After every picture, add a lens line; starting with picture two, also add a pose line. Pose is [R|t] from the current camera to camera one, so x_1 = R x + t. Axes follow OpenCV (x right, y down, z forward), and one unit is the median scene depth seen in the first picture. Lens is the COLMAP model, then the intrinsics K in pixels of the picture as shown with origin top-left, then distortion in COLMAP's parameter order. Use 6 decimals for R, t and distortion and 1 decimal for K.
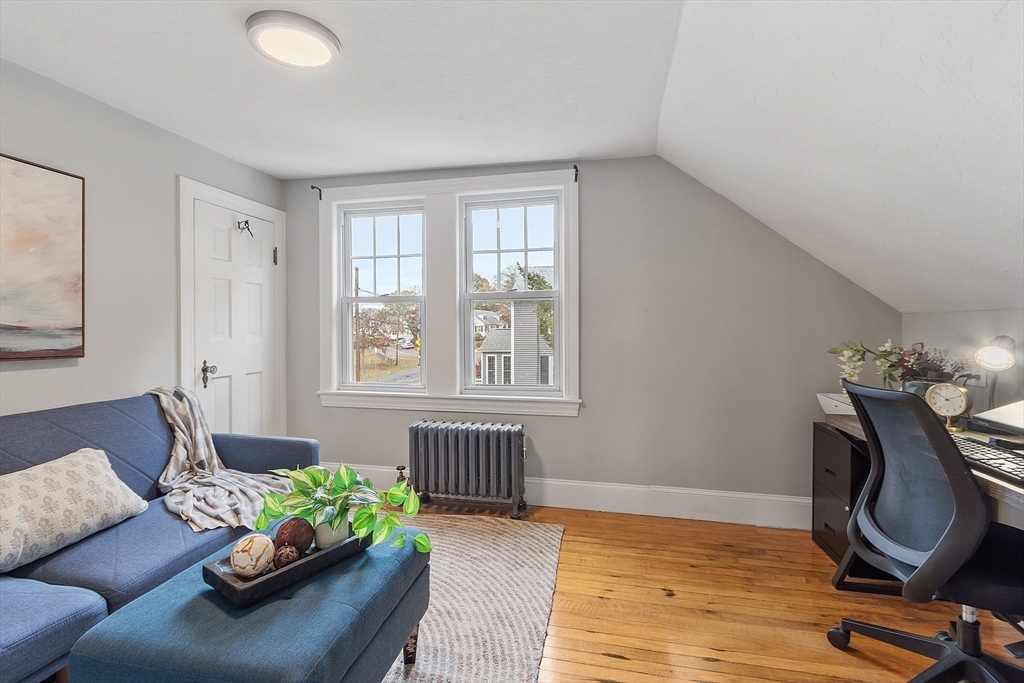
lens RADIAL K [[450.0, 0, 506.8], [0, 450.0, 332.6], [0, 0, 1]] dist [-0.000732, -0.000091]
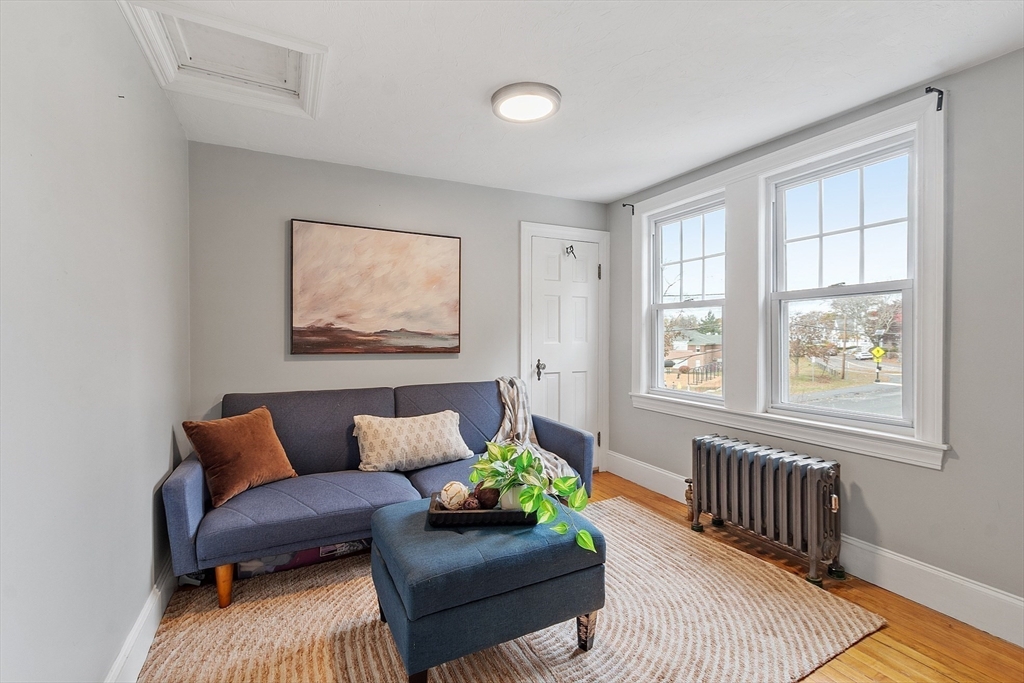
lens RADIAL K [[450.0, 0, 506.7], [0, 450.0, 339.5], [0, 0, 1]] dist [-0.000732, -0.000091]
pose [[0.630941, 0.009875, -0.775768, 0.287716], [-0.008007, 0.999949, 0.006216, -0.001971], [0.775790, 0.002290, 0.630988, 0.109795]]
